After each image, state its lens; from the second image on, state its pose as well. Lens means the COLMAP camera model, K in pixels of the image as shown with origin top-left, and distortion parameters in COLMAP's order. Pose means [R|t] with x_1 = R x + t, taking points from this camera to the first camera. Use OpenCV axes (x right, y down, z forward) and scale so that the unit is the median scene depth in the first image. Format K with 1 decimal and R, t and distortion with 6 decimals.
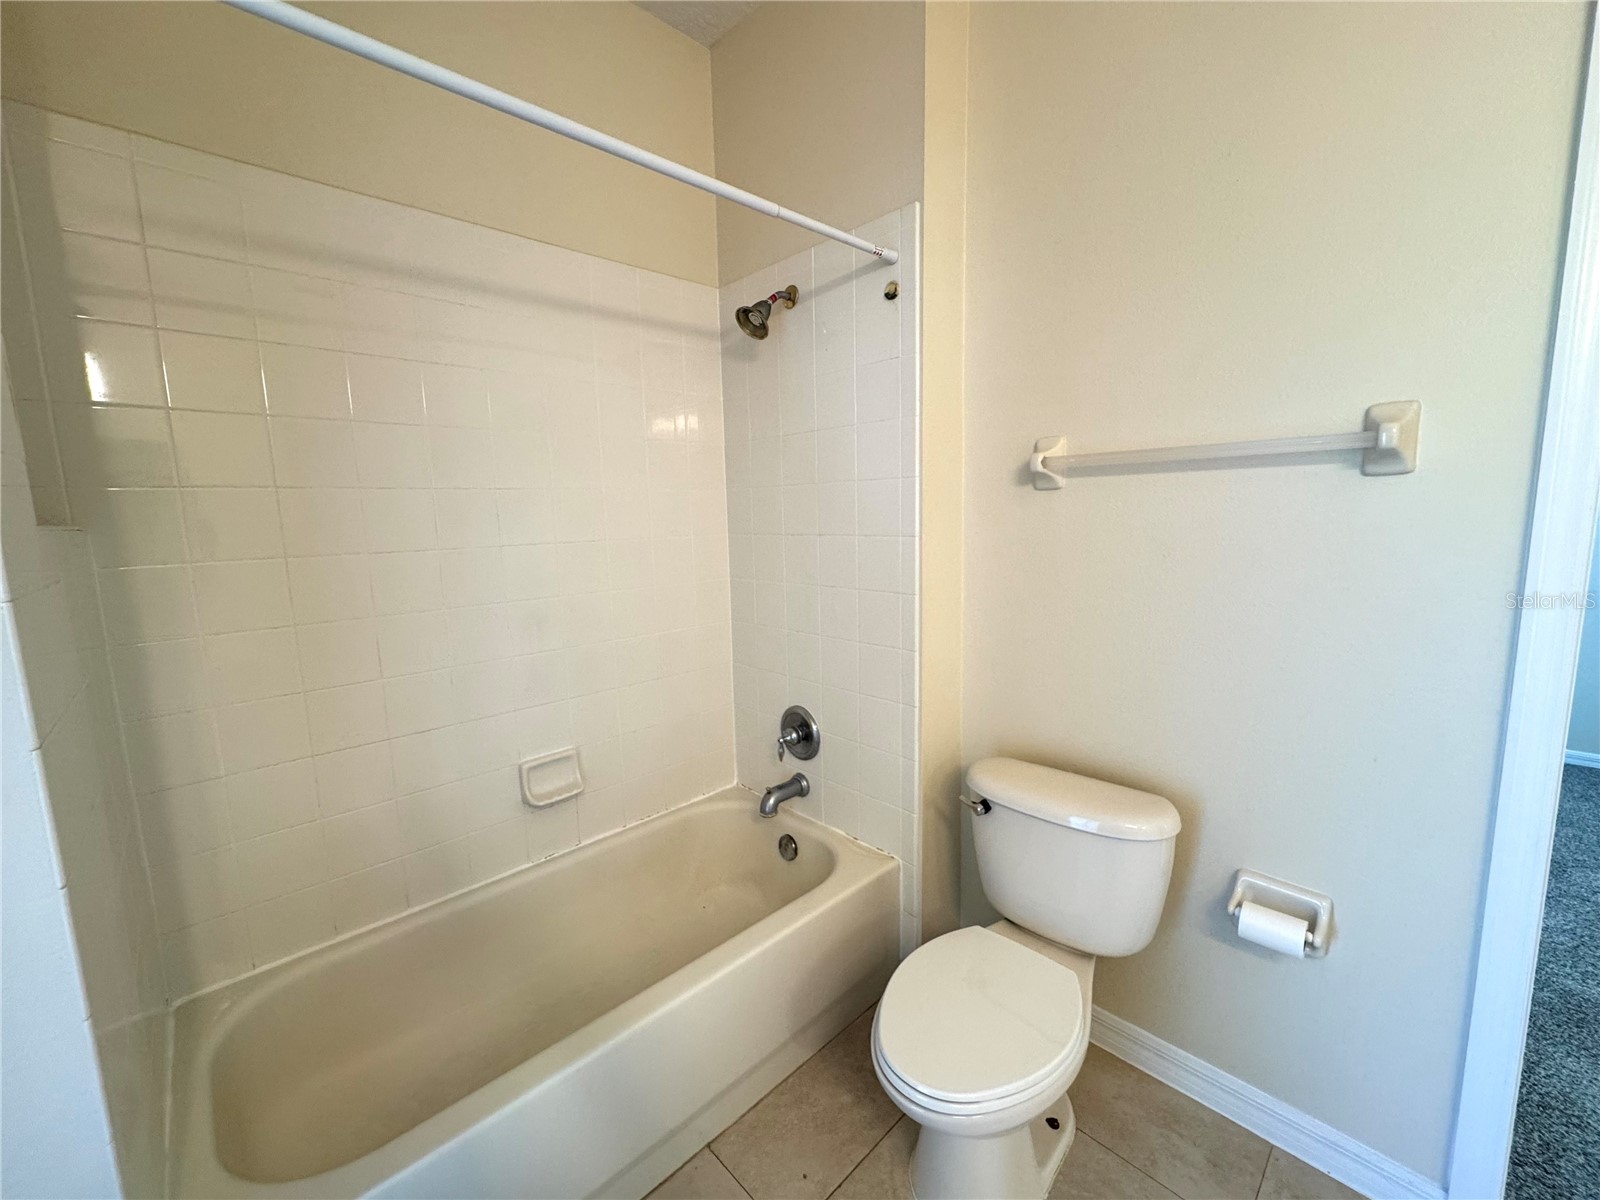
lens RADIAL K [[637.3, 0, 796.8], [0, 637.3, 597.9], [0, 0, 1]] dist [-0.002428, 0.000196]
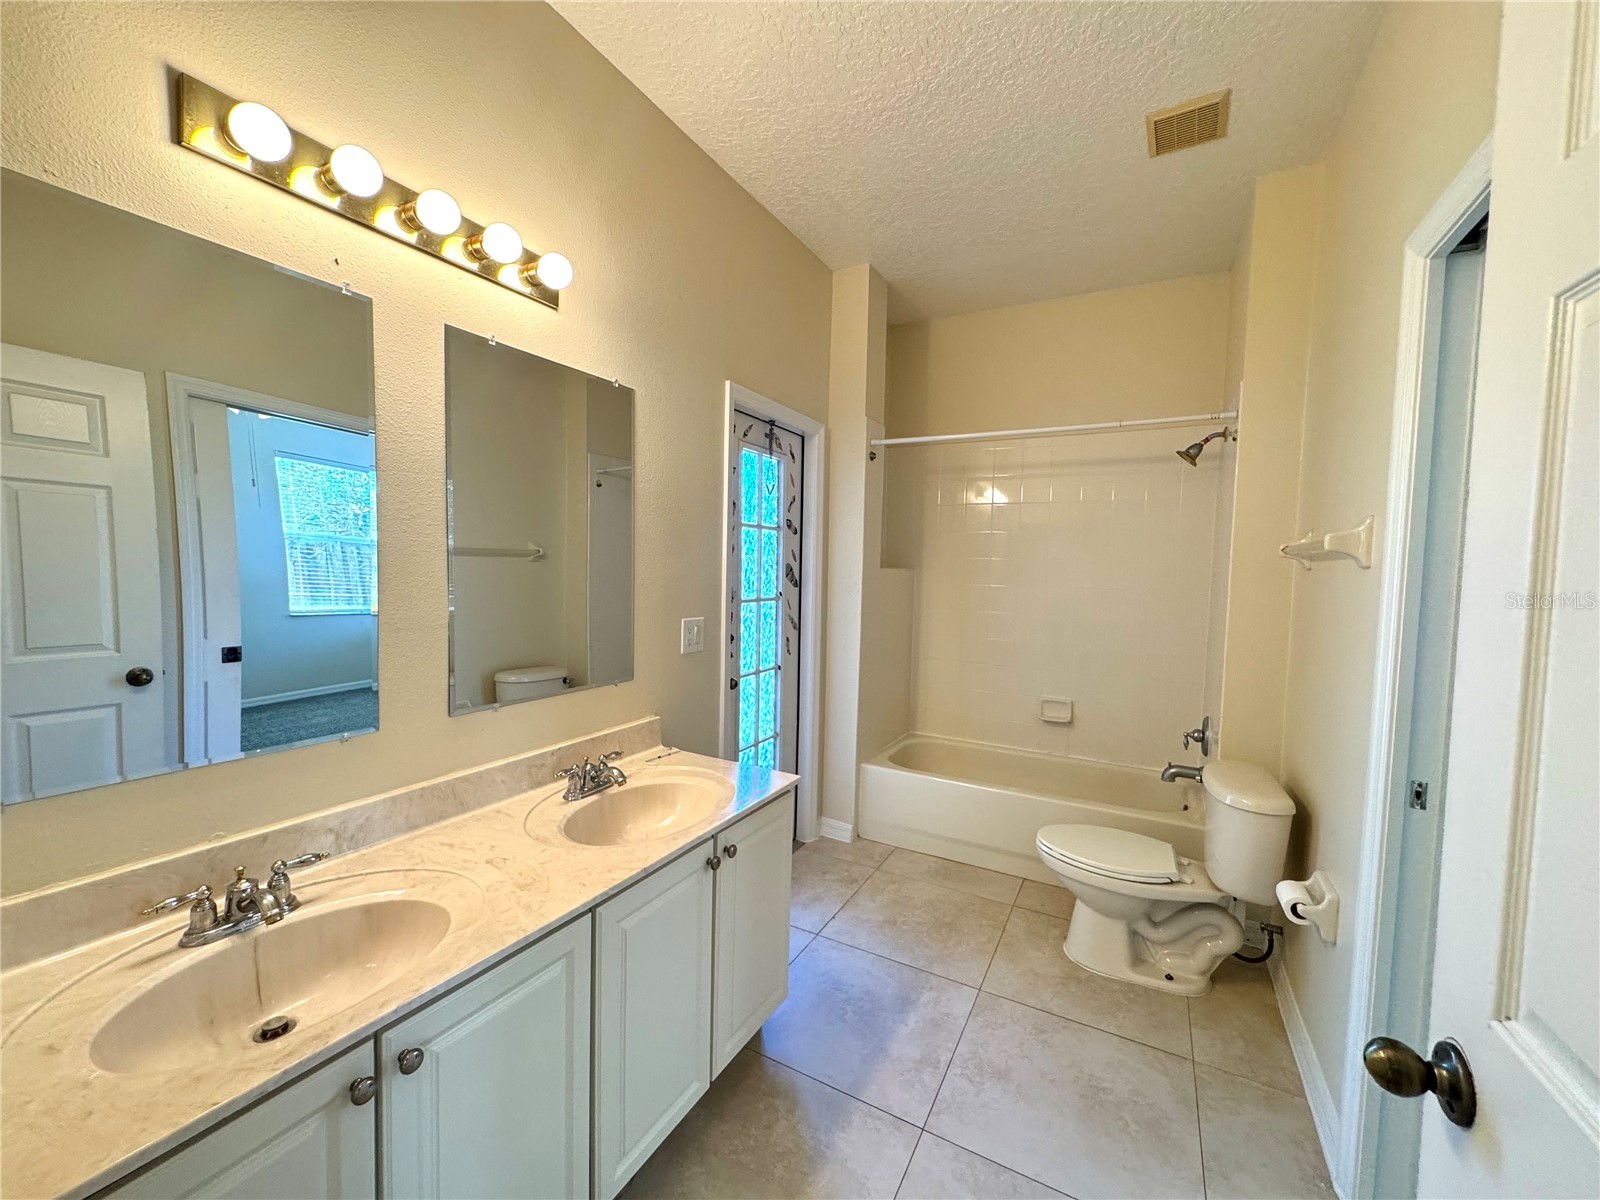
lens RADIAL K [[636.9, 0, 798.8], [0, 636.9, 597.8], [0, 0, 1]] dist [-0.000839, -0.000287]
pose [[0.297668, 0.079803, -0.951328, 1.152117], [-0.150057, 0.988024, 0.035929, -0.002500], [0.942803, 0.132059, 0.306078, -0.337775]]
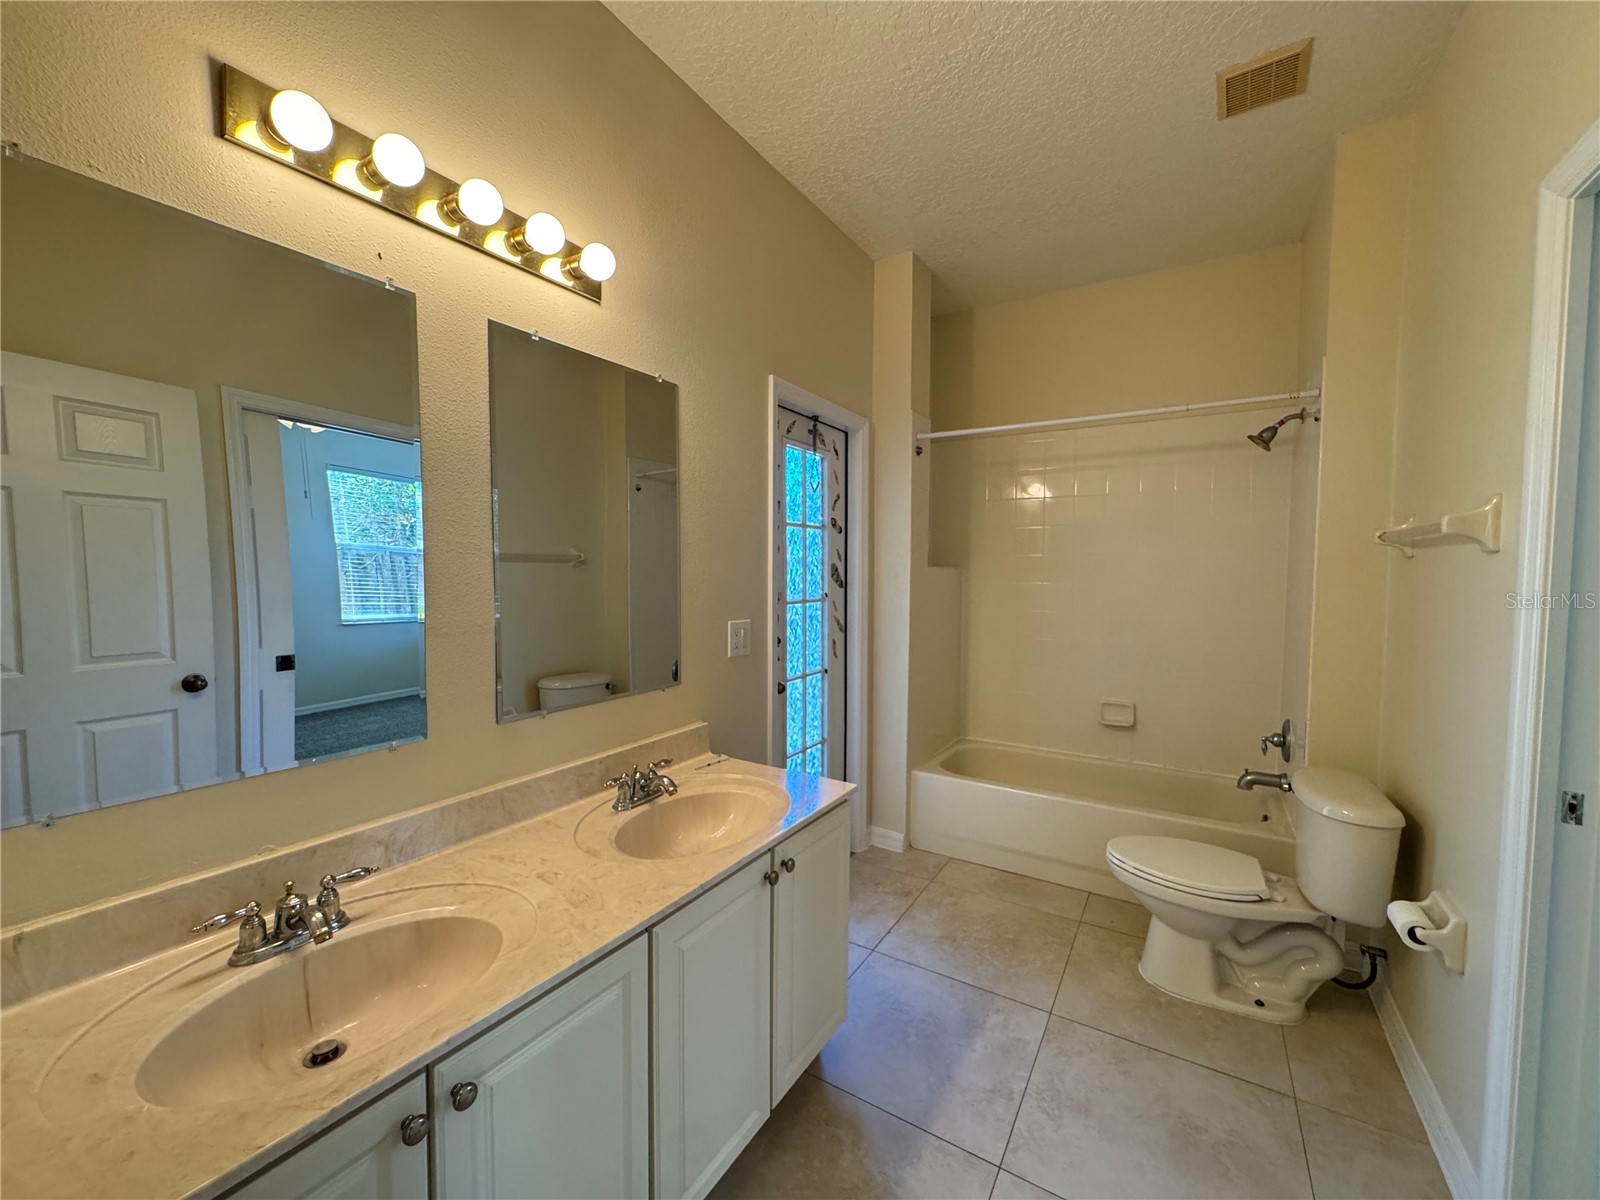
lens RADIAL K [[637.3, 0, 796.8], [0, 637.3, 597.9], [0, 0, 1]] dist [-0.002428, 0.000196]
pose [[0.245304, 0.069056, -0.966984, 1.098772], [-0.132778, 0.990453, 0.037049, 0.011062], [0.960310, 0.119306, 0.252131, -0.351157]]
